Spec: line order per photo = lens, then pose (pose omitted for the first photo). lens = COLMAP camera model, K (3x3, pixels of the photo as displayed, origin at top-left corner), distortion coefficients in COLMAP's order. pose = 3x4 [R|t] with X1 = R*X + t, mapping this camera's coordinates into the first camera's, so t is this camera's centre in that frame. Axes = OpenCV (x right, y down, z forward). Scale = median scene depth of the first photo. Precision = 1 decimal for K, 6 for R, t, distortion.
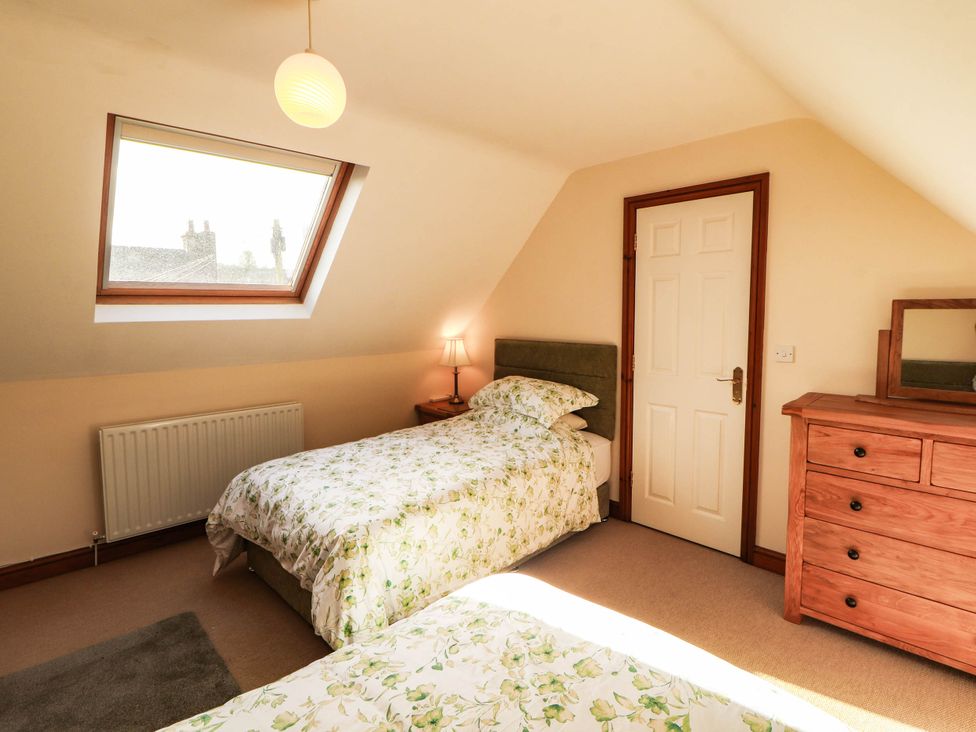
lens RADIAL K [[505.2, 0, 494.5], [0, 505.2, 348.6], [0, 0, 1]] dist [-0.007796, -0.002711]
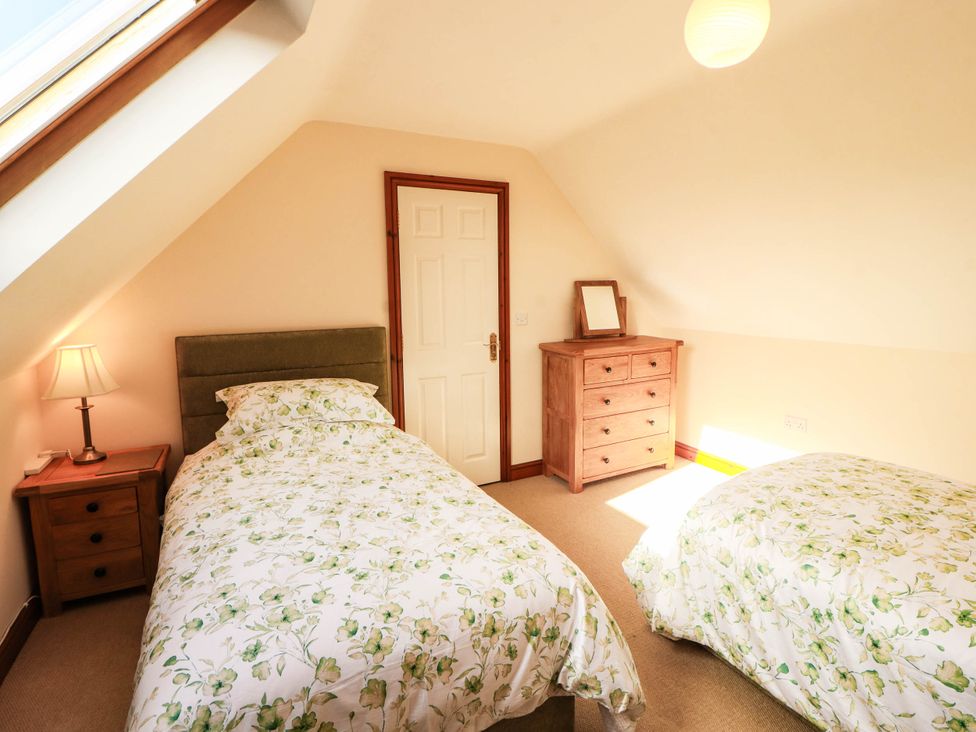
lens RADIAL K [[505.2, 0, 494.5], [0, 505.2, 348.6], [0, 0, 1]] dist [-0.007796, -0.002711]
pose [[0.282364, -0.110984, 0.952866, -0.717758], [0.091097, 0.991899, 0.088536, -0.036178], [-0.954972, 0.061804, 0.290187, 0.626785]]
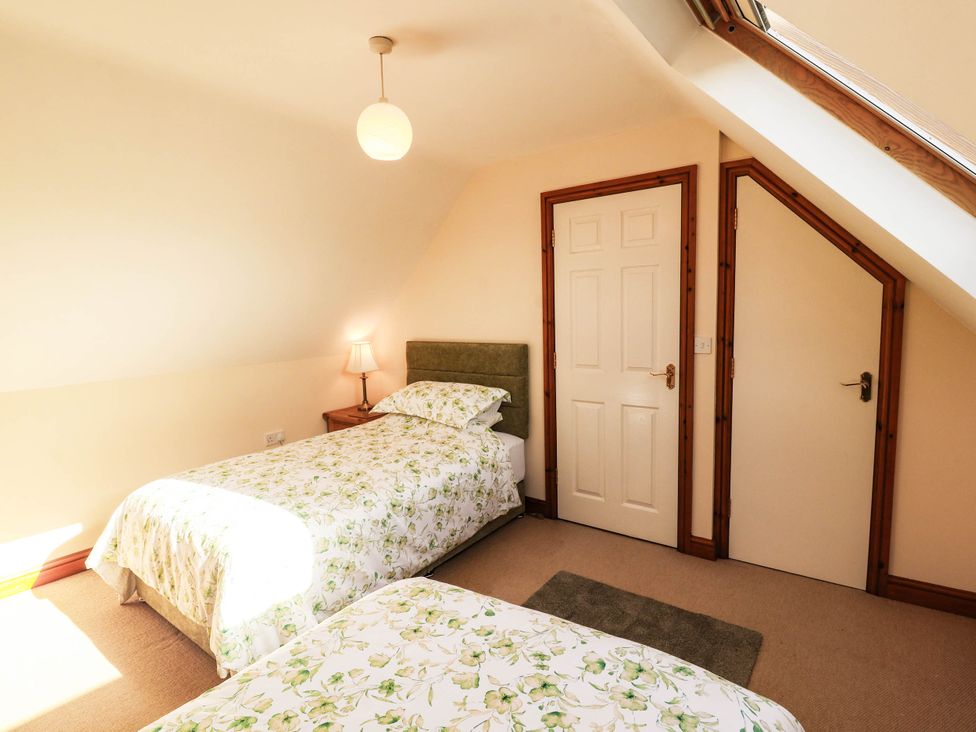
lens RADIAL K [[505.2, 0, 494.5], [0, 505.2, 348.6], [0, 0, 1]] dist [-0.007796, -0.002711]
pose [[-0.983237, 0.042309, -0.177357, -0.203625], [0.012911, 0.986420, 0.163734, -0.102915], [0.181875, 0.158699, -0.970431, 1.270030]]
